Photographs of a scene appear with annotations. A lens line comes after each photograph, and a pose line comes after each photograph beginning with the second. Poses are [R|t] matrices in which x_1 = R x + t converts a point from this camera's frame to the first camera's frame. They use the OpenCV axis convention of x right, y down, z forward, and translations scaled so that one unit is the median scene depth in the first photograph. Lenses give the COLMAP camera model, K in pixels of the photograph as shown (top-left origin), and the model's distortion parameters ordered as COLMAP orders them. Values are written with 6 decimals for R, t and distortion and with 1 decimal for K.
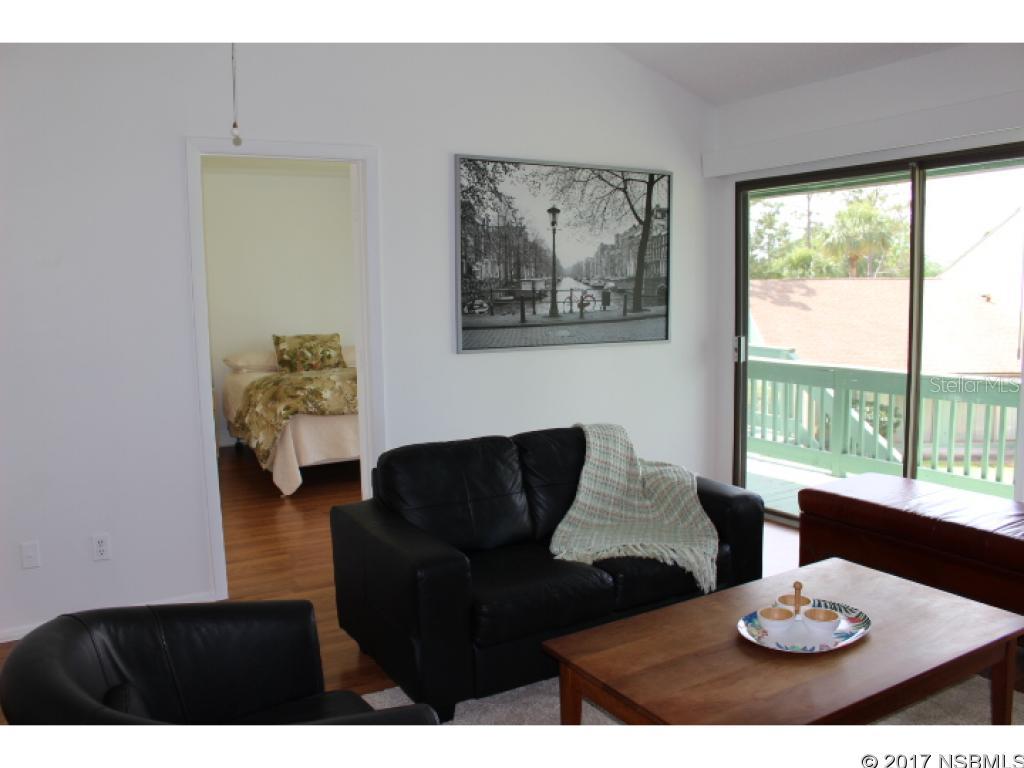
lens RADIAL K [[854.4, 0, 512.0], [0, 854.4, 384.0], [0, 0, 1]] dist [-0.152118, 0.125749]
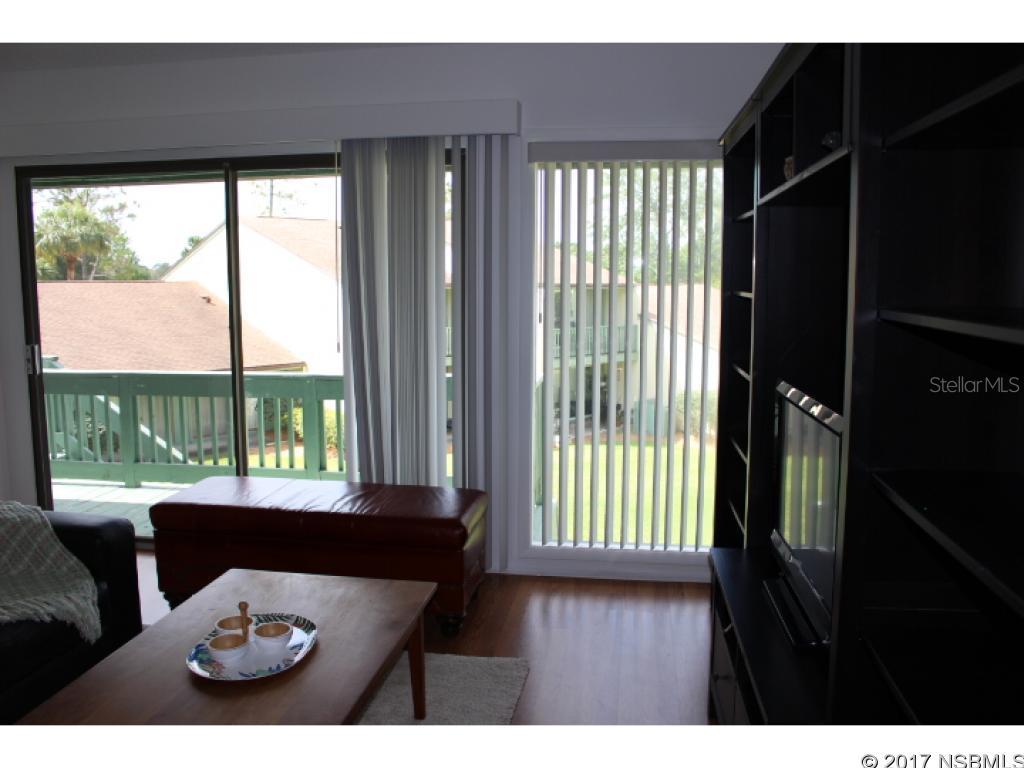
lens RADIAL K [[854.4, 0, 512.0], [0, 854.4, 384.0], [0, 0, 1]] dist [-0.152118, 0.125749]
pose [[0.632995, -0.075837, 0.770433, -0.085703], [0.078738, 0.996336, 0.033382, -0.006138], [-0.770141, 0.039531, 0.636647, 0.087165]]
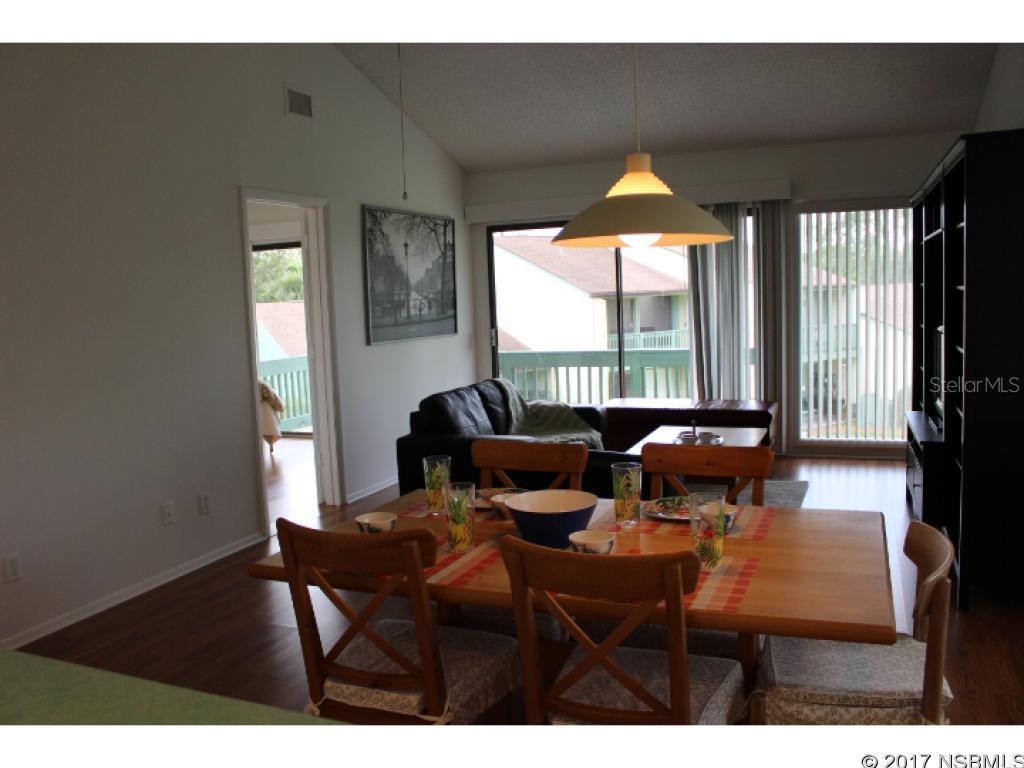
lens RADIAL K [[854.4, 0, 512.0], [0, 854.4, 384.0], [0, 0, 1]] dist [-0.152118, 0.125749]
pose [[0.802575, -0.079279, 0.591260, -0.689870], [0.096247, 0.995354, 0.002817, 0.045512], [-0.588736, 0.054646, 0.806476, -0.263369]]
